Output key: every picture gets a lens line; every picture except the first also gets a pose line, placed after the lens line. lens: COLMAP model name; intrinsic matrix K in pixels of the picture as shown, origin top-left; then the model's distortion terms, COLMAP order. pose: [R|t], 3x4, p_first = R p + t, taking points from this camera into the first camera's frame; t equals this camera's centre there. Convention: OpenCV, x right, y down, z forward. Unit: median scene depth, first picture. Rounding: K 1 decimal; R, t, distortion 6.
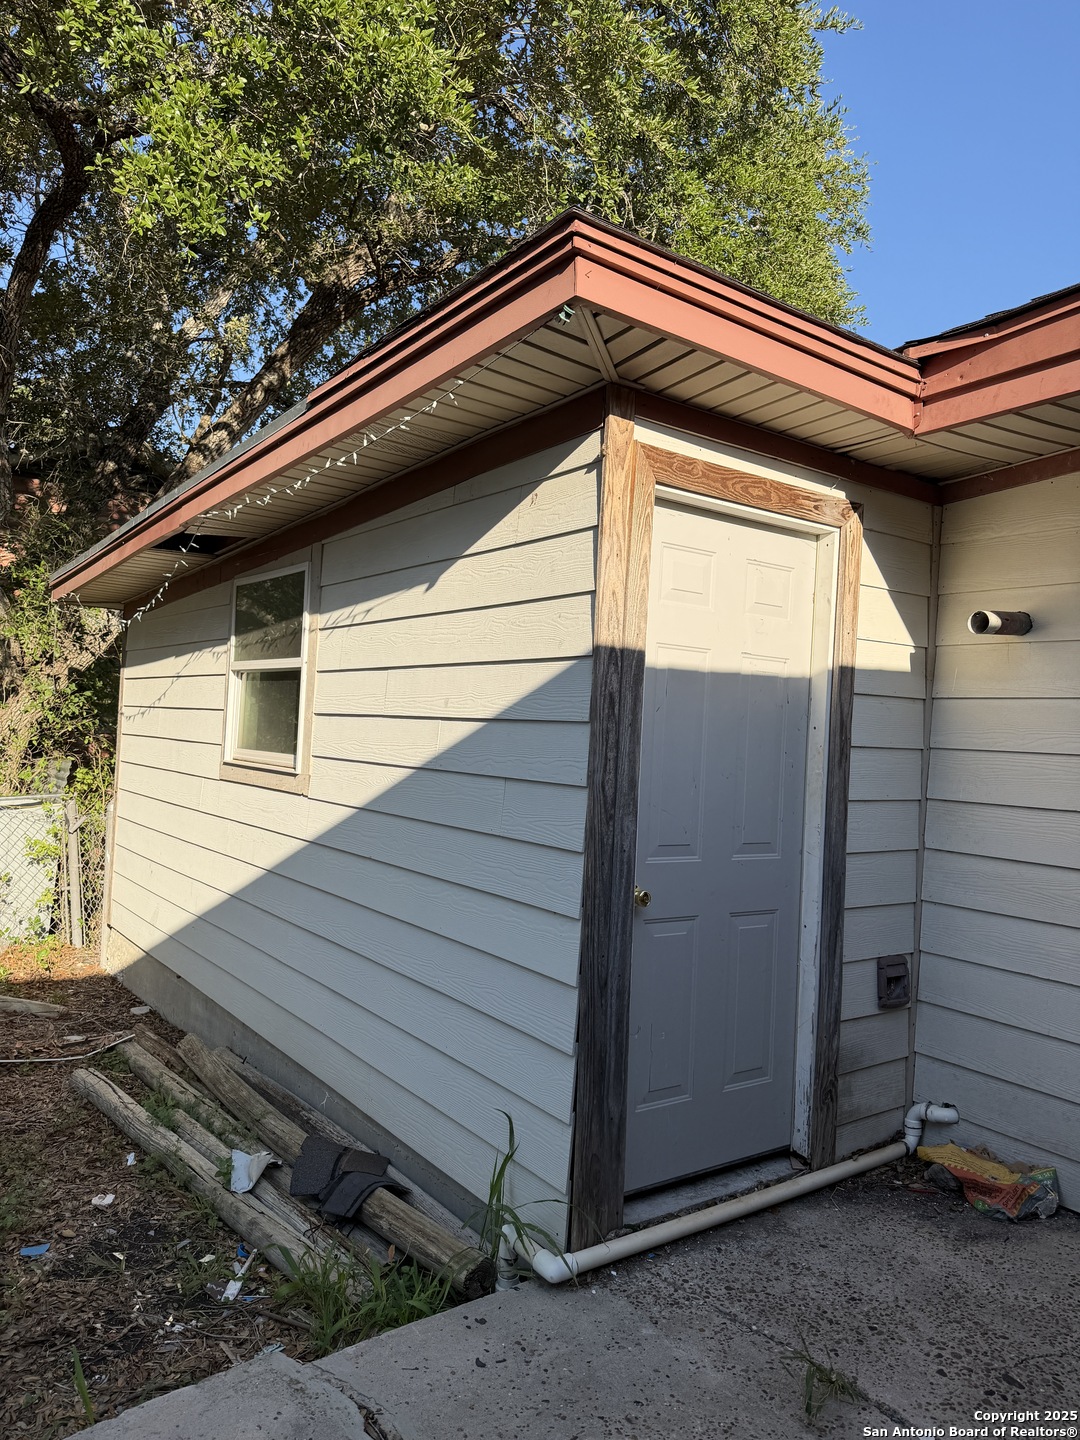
lens RADIAL K [[1010.3, 0, 540.0], [0, 1010.3, 720.0], [0, 0, 1]] dist [0.074719, -0.102019]
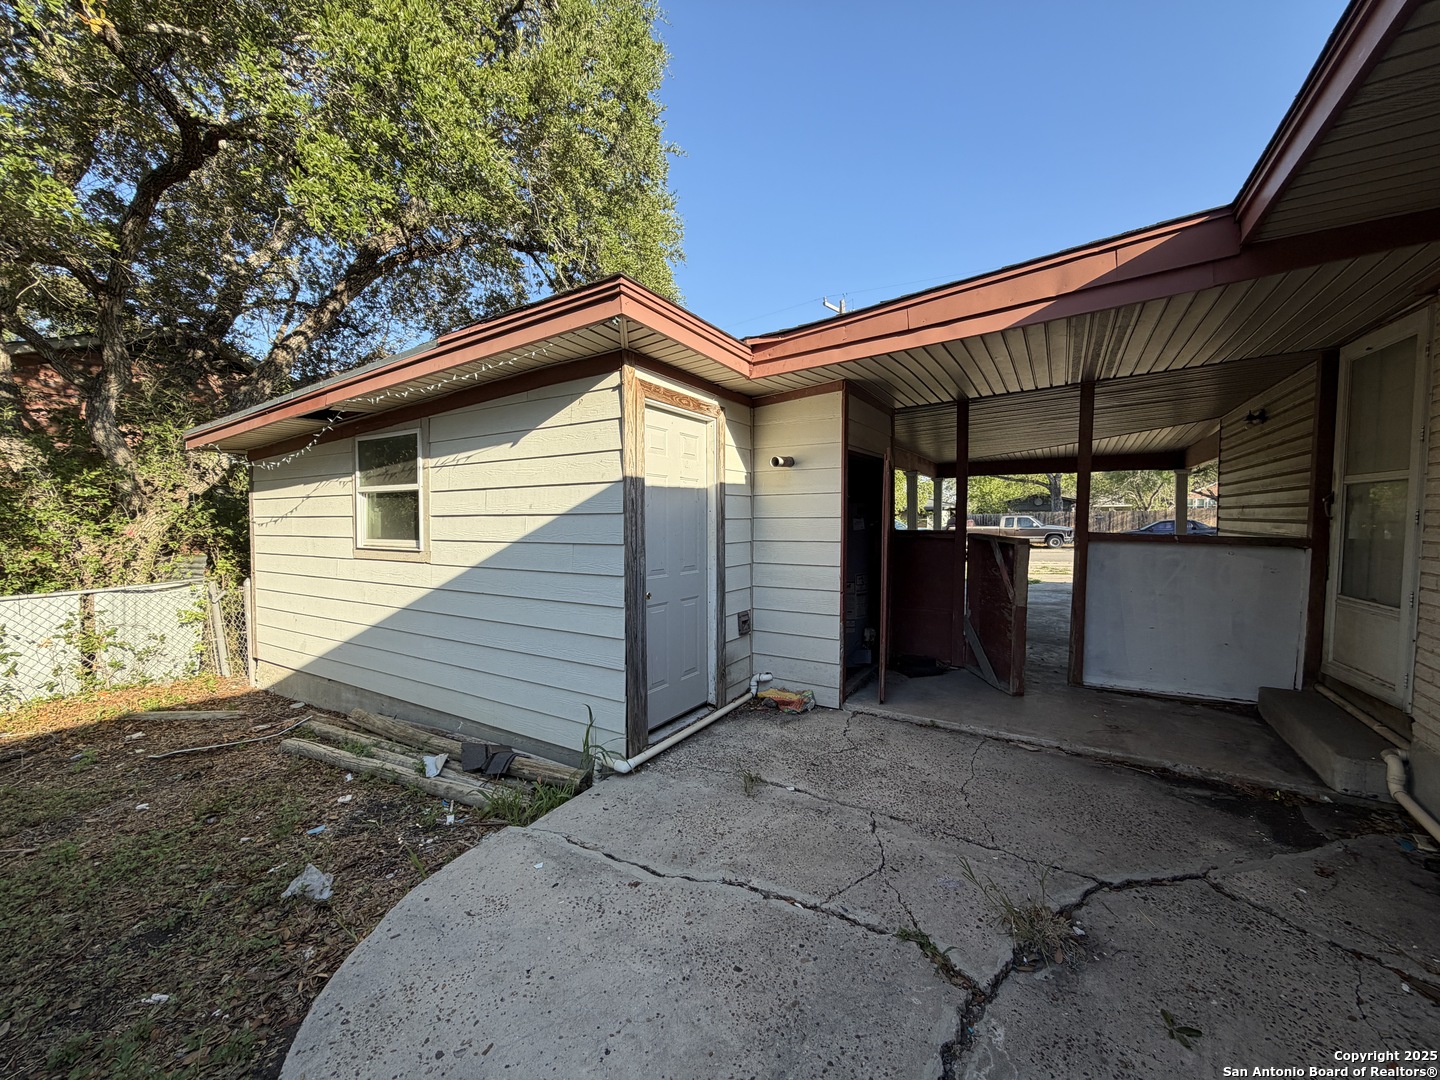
lens RADIAL K [[578.4, 0, 720.0], [0, 578.4, 540.0], [0, 0, 1]] dist [-0.002237, -0.000194]
pose [[0.919374, -0.064331, 0.388088, -0.192210], [0.043234, 0.997085, 0.062860, -0.007738], [-0.391001, -0.041013, 0.919476, -0.143796]]
